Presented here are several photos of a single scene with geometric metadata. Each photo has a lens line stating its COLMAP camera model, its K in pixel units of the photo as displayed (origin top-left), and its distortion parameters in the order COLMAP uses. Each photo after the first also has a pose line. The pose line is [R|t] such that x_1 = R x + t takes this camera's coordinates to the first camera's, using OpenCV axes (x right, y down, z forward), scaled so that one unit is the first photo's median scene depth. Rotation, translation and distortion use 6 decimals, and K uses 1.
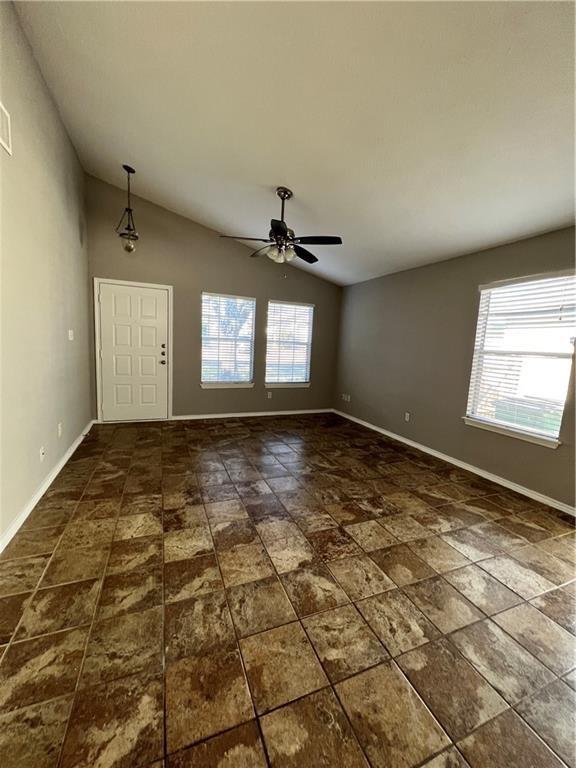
lens RADIAL K [[307.4, 0, 287.3], [0, 307.4, 383.6], [0, 0, 1]] dist [-0.000436, -0.000500]
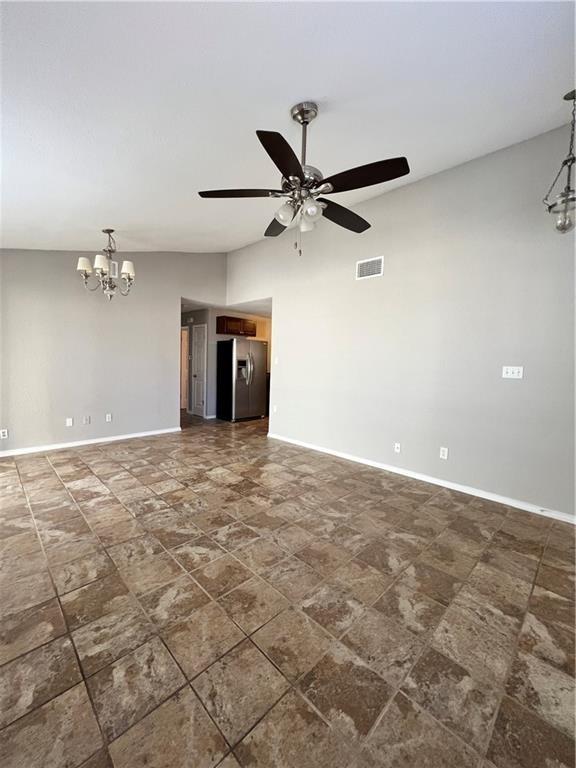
lens RADIAL K [[307.4, 0, 287.9], [0, 307.4, 383.7], [0, 0, 1]] dist [-0.000436, -0.000500]
pose [[-0.918980, -0.049763, -0.391152, 0.287001], [-0.125360, 0.977407, 0.170176, -0.262590], [0.373846, 0.205423, -0.904456, 2.093775]]
